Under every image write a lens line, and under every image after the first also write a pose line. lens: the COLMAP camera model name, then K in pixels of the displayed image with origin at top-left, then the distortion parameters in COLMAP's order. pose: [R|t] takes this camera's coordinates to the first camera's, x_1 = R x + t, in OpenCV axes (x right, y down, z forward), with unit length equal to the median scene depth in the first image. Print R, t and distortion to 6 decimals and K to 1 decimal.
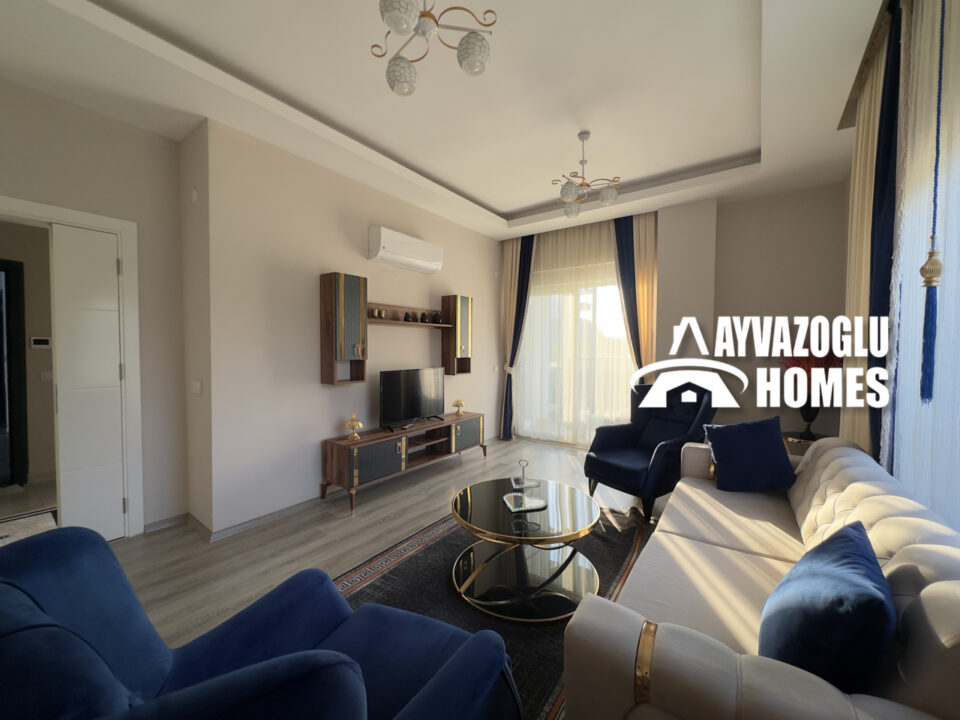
lens RADIAL K [[382.5, 0, 480.3], [0, 382.5, 357.6], [0, 0, 1]] dist [-0.006715, 0.001046]
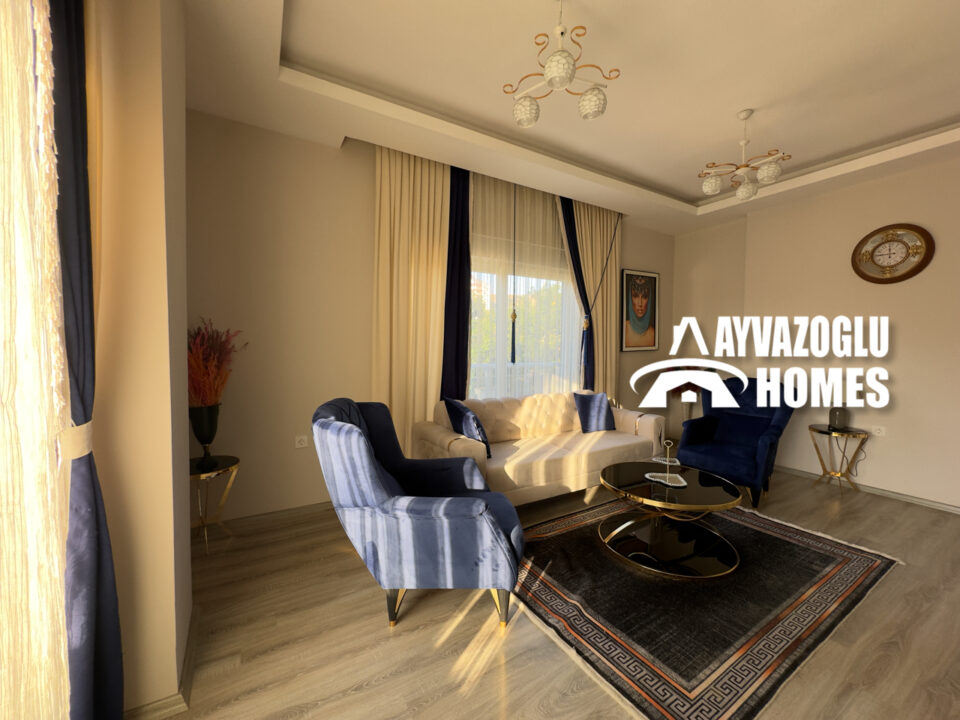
lens RADIAL K [[382.5, 0, 483.0], [0, 382.5, 359.1], [0, 0, 1]] dist [-0.006715, 0.001046]
pose [[-0.920378, -0.027066, 0.390093, 0.123075], [-0.004731, 0.998299, 0.058103, -0.031421], [-0.391002, 0.051631, -0.918940, 1.493350]]
